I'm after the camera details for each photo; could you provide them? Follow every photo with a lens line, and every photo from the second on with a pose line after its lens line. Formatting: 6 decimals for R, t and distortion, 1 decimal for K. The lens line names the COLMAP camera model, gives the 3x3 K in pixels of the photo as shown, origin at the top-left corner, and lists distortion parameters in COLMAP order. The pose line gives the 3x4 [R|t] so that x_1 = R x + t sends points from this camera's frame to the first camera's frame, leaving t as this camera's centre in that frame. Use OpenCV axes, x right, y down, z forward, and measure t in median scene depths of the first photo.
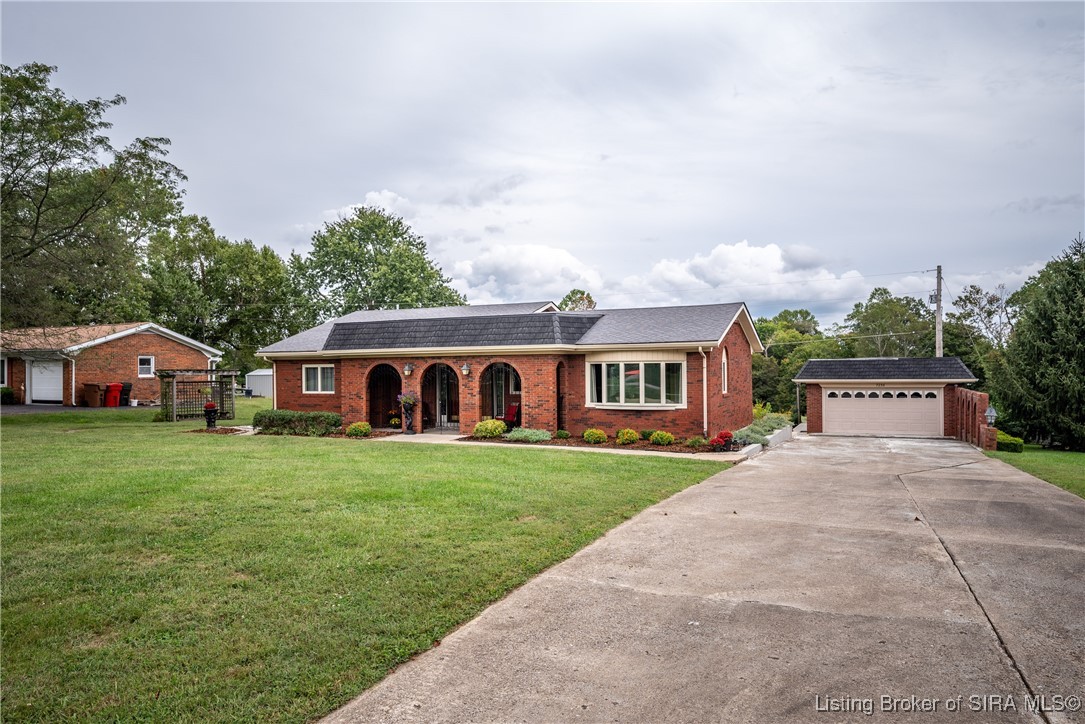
lens RADIAL K [[718.6, 0, 546.0], [0, 718.6, 359.7], [0, 0, 1]] dist [-0.000571, 0.002180]
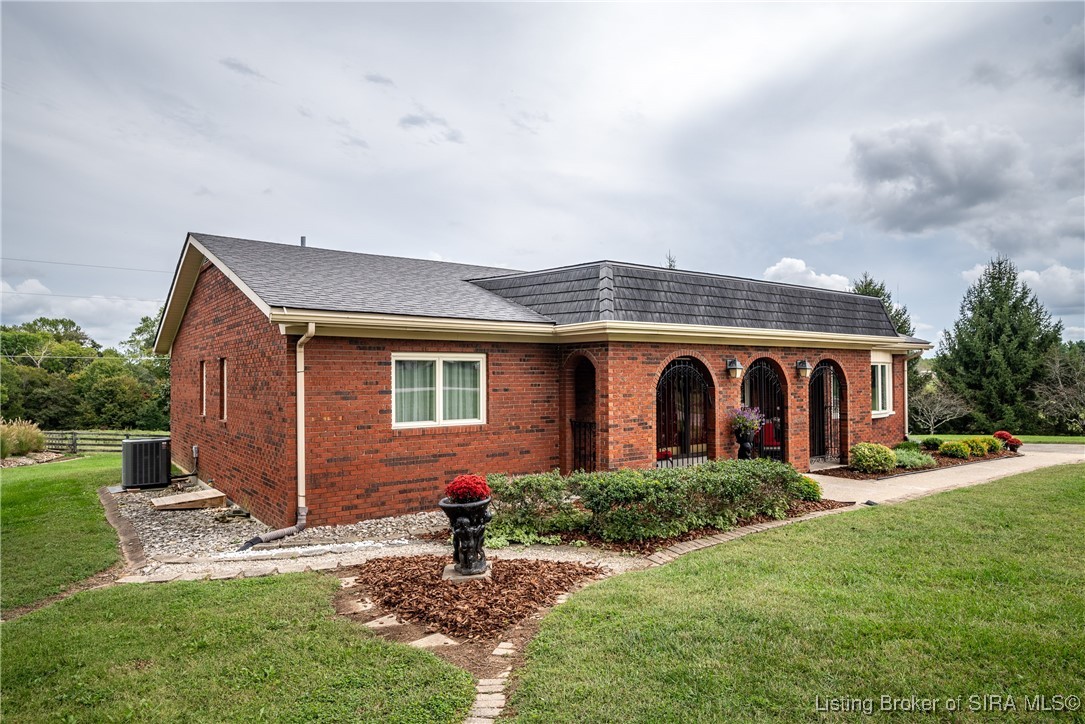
lens RADIAL K [[653.0, 0, 537.6], [0, 653.0, 368.6], [0, 0, 1]] dist [0.009768, 0.002979]
pose [[0.478790, 0.018697, 0.877731, -0.690584], [-0.006914, 0.999823, -0.017526, 0.023722], [-0.877902, 0.002322, 0.478834, 0.882840]]
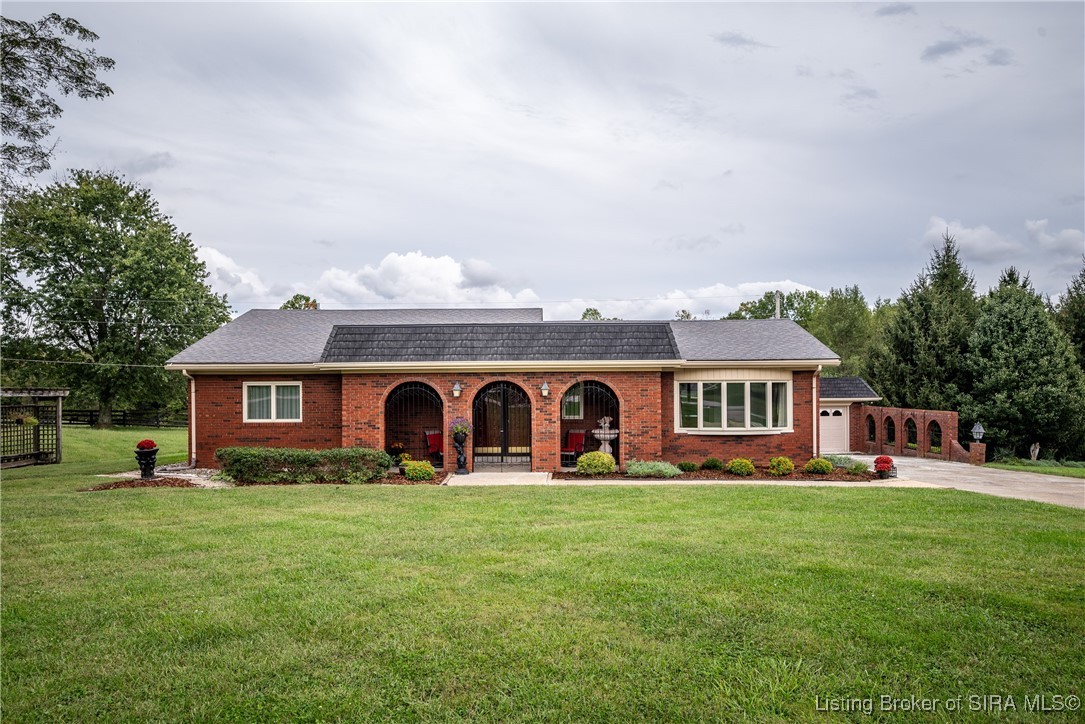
lens RADIAL K [[764.9, 0, 545.2], [0, 764.9, 368.7], [0, 0, 1]] dist [-0.001532, 0.002256]
pose [[0.906783, 0.011748, 0.421434, -0.444097], [-0.007568, 0.999904, -0.011590, 0.000481], [-0.421530, 0.007320, 0.906785, 0.220744]]
